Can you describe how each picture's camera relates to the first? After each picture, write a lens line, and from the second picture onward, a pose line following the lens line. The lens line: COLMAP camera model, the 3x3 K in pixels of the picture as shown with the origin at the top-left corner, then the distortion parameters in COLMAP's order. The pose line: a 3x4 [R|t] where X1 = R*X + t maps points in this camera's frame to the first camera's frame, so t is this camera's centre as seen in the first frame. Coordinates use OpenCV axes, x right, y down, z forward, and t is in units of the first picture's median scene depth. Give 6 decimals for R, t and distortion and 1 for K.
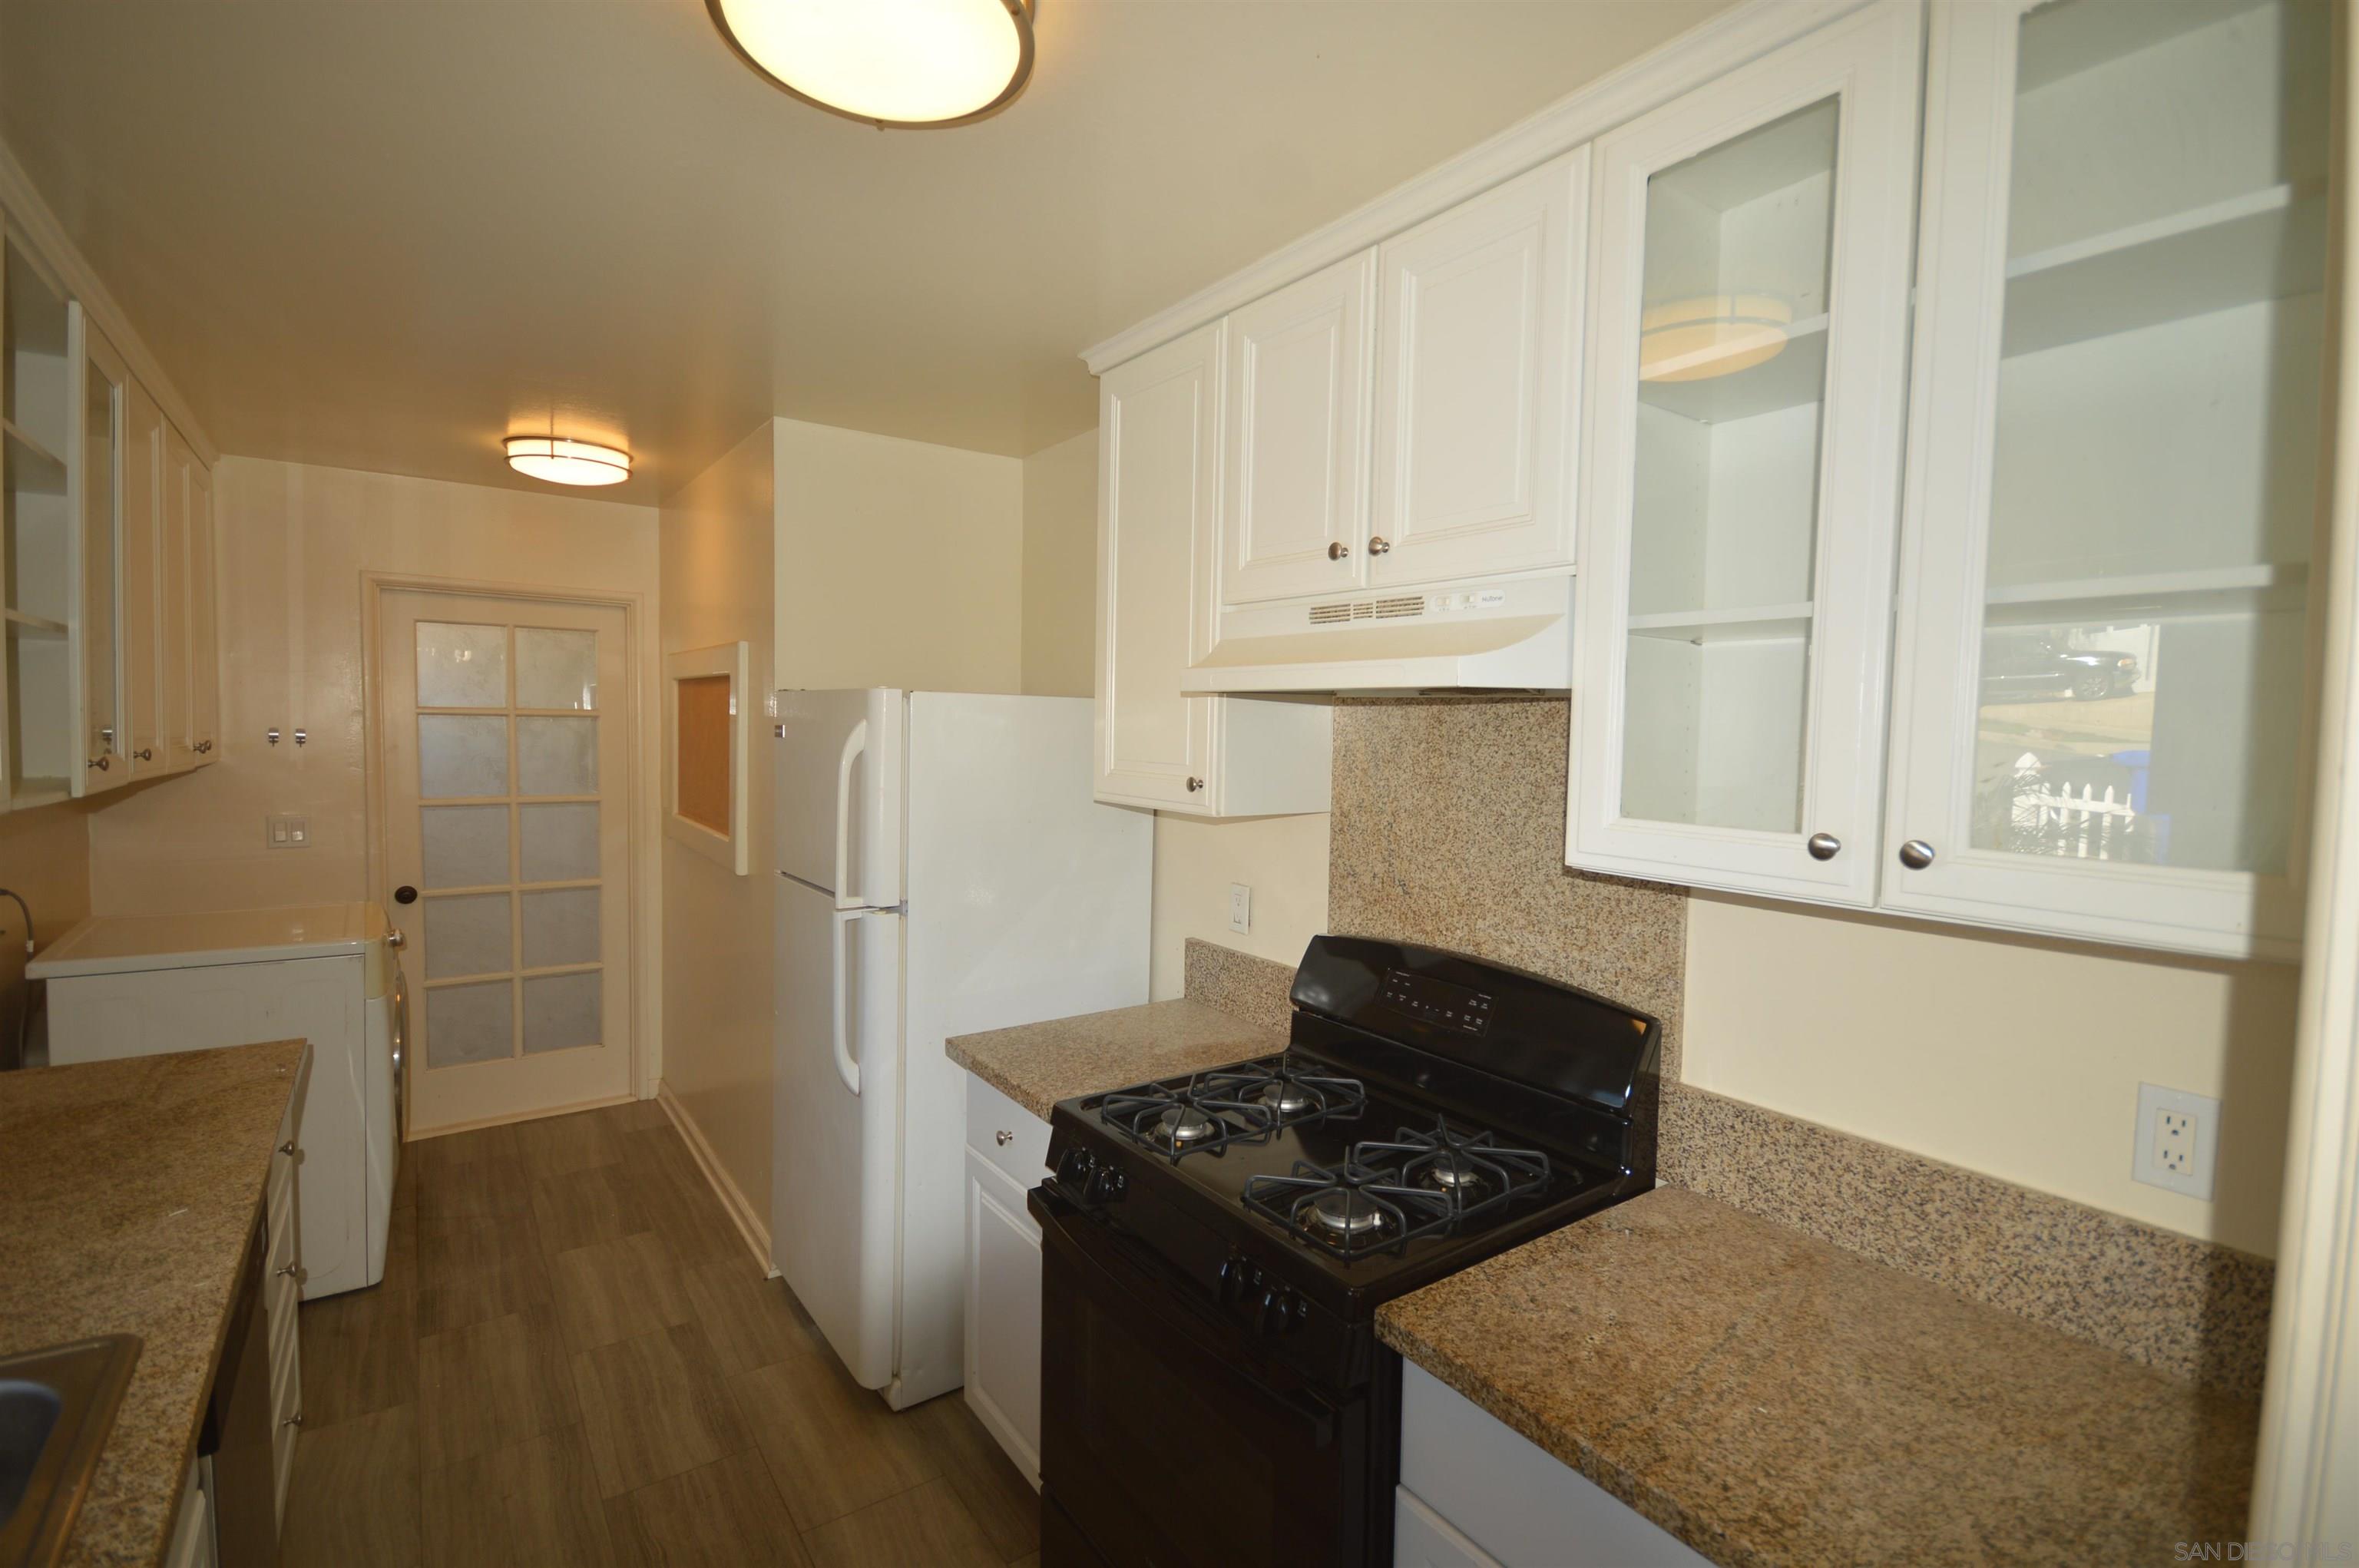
lens RADIAL K [[1059.6, 0, 1183.2], [0, 1059.6, 778.2], [0, 0, 1]] dist [0.000742, -0.004600]
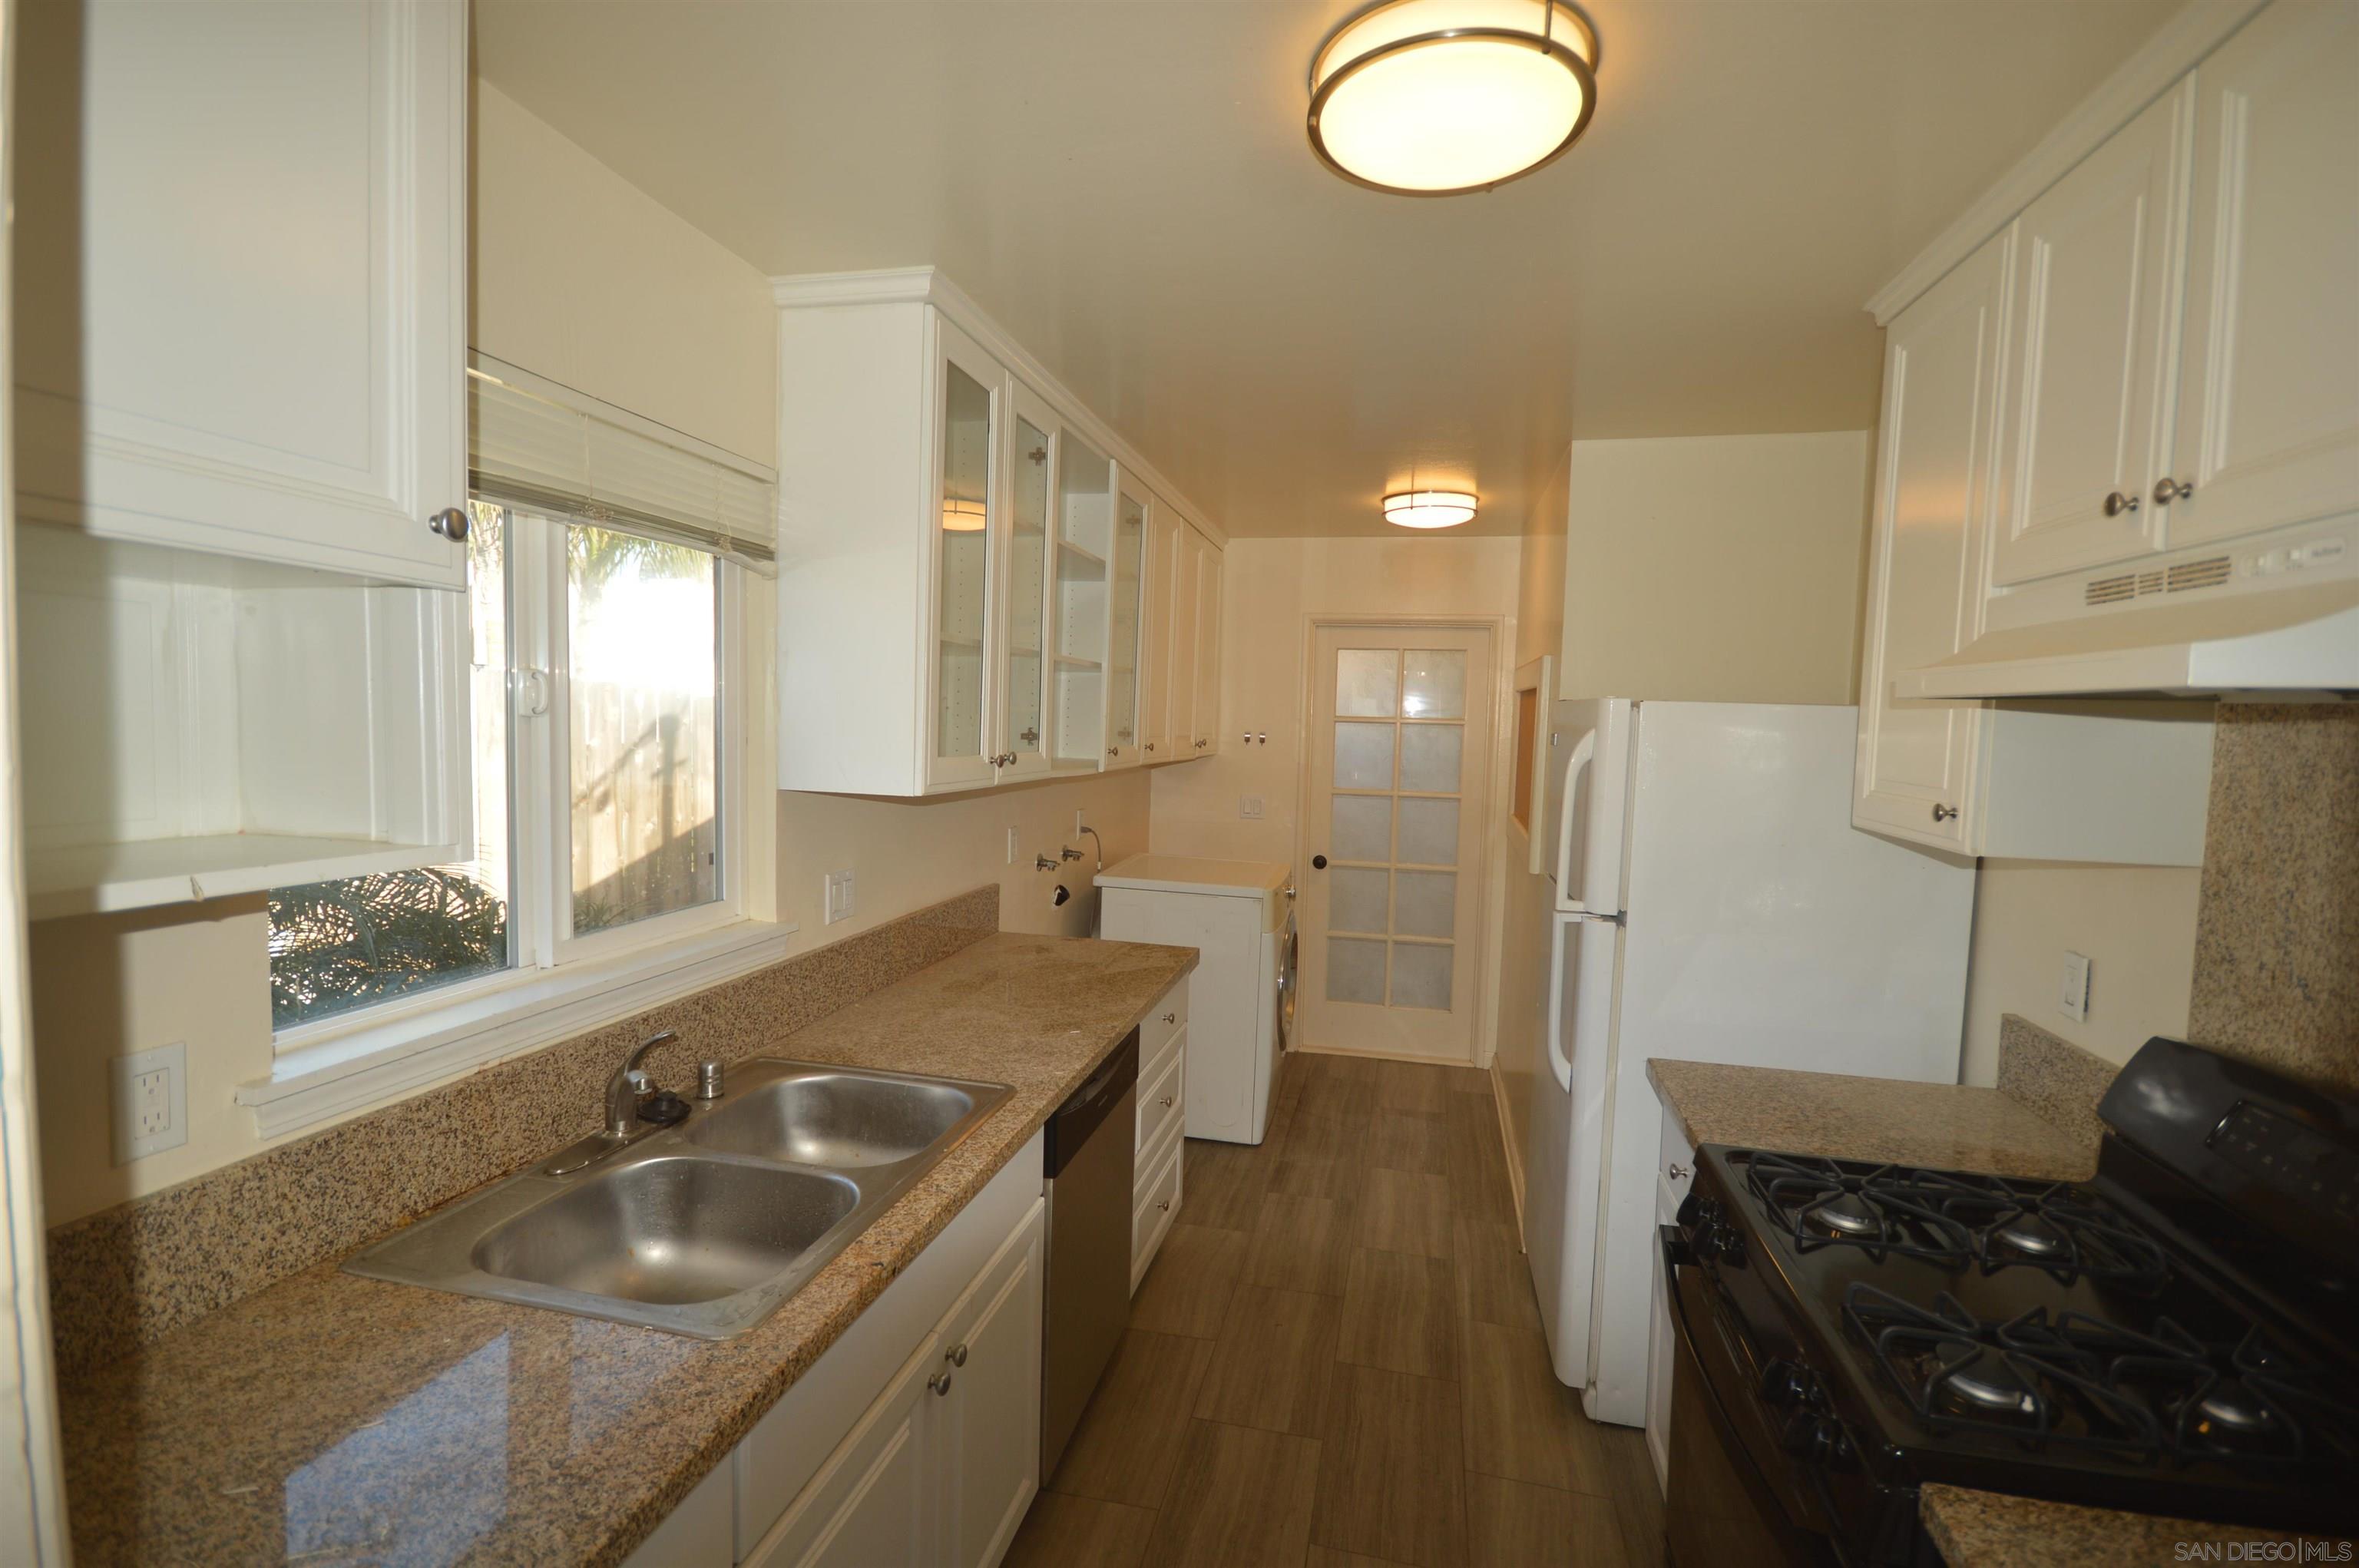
lens RADIAL K [[1059.6, 0, 1183.2], [0, 1059.6, 778.2], [0, 0, 1]] dist [0.000742, -0.004600]
pose [[0.660278, 0.044611, -0.749696, 0.203674], [-0.051665, 0.998567, 0.013918, -0.001701], [0.749242, 0.029543, 0.661637, 0.030034]]
